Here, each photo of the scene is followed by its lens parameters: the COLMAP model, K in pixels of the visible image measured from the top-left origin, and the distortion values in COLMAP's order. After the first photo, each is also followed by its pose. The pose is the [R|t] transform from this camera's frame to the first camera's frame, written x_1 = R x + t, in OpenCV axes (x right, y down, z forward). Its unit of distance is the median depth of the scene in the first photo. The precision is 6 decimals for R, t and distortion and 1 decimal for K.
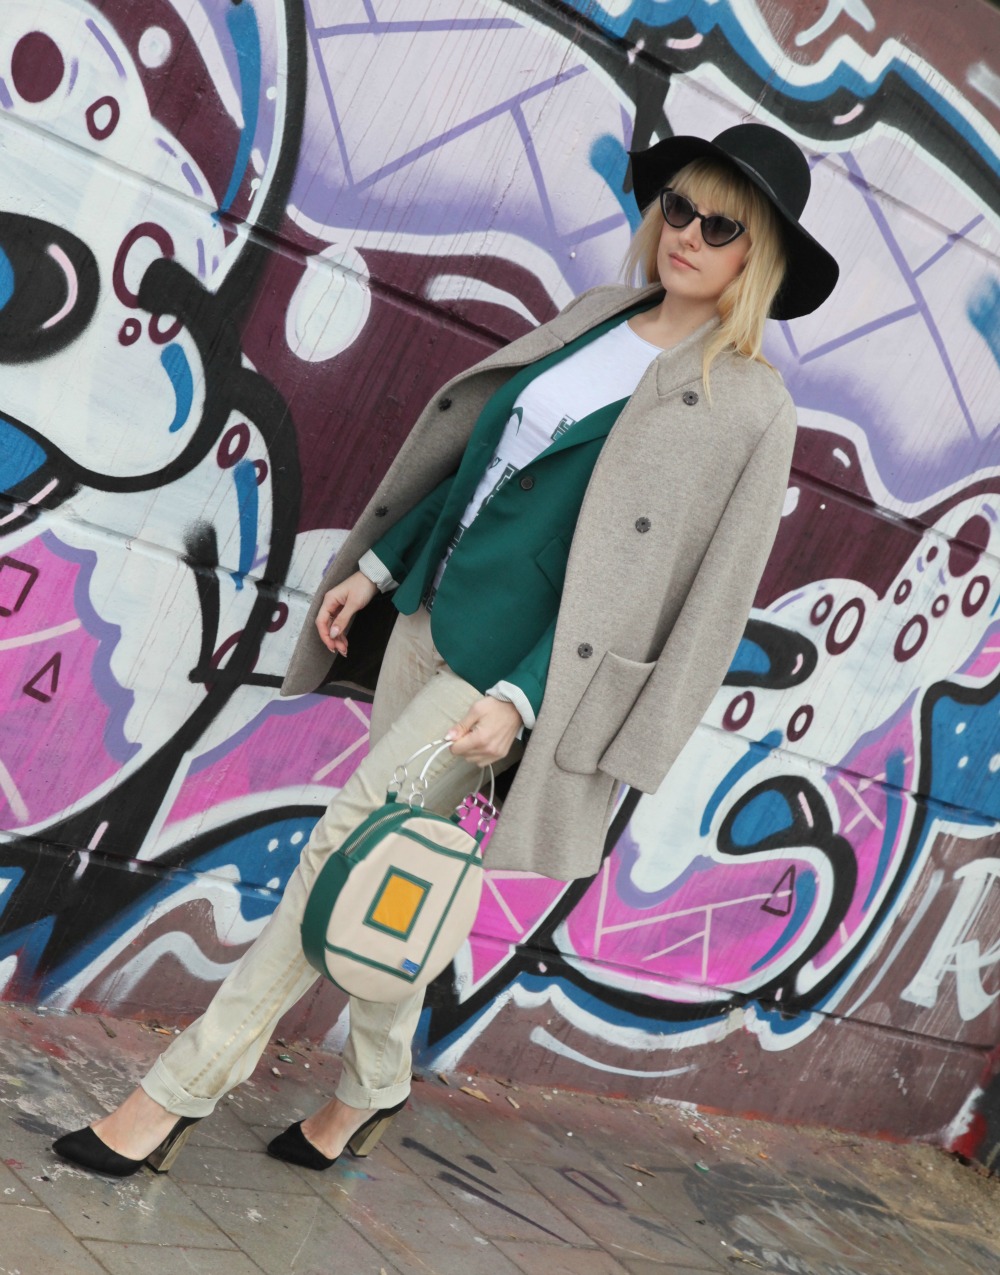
lens RADIAL K [[3095.3, 0, 498.6], [0, 3095.3, 668.3], [0, 0, 1]] dist [0.358359, 0.092340]
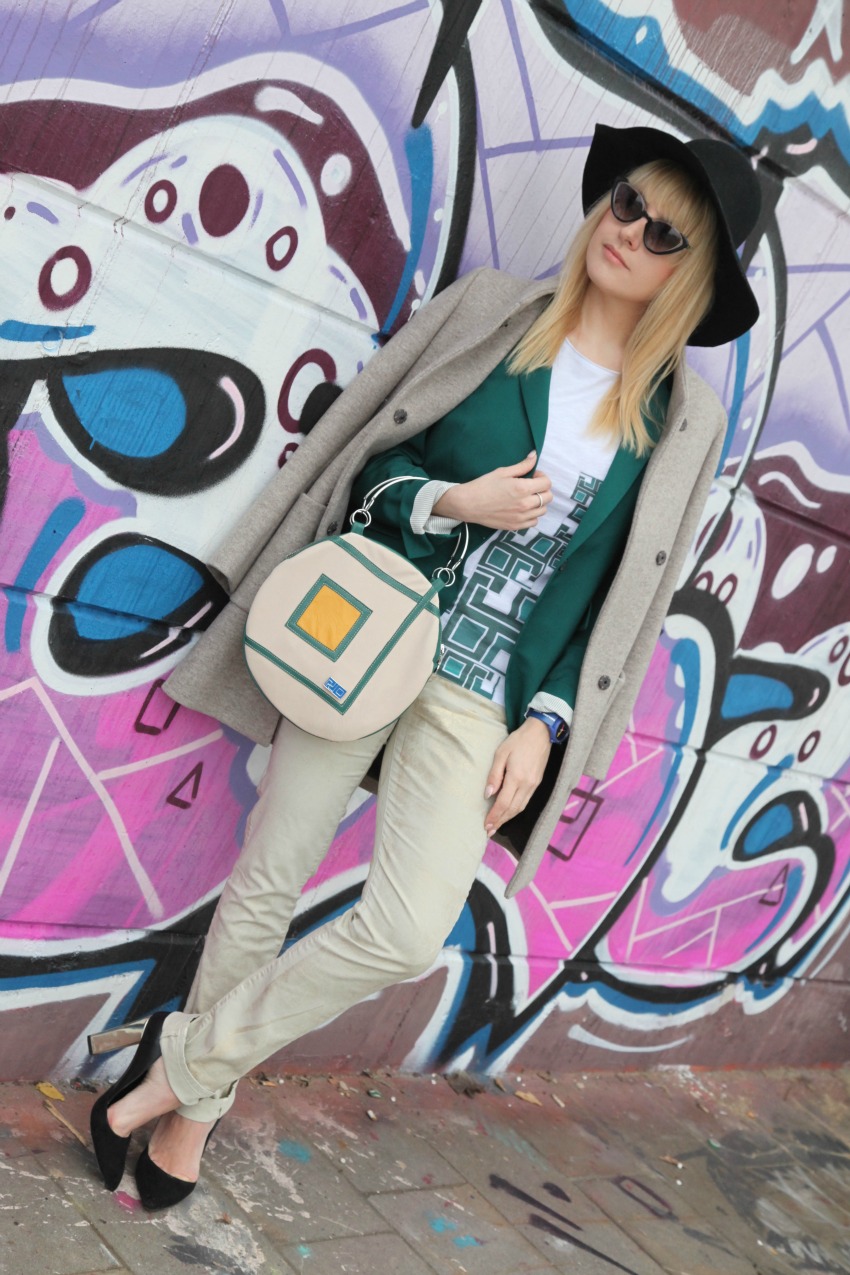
lens RADIAL K [[2173.3, 0, 416.7], [0, 2173.3, 639.5], [0, 0, 1]] dist [0.233856, -0.011848]
pose [[0.997615, 0.009558, 0.068354, -0.103891], [-0.015290, 0.996363, 0.083828, -0.090525], [-0.067304, -0.084673, 0.994133, 0.258364]]
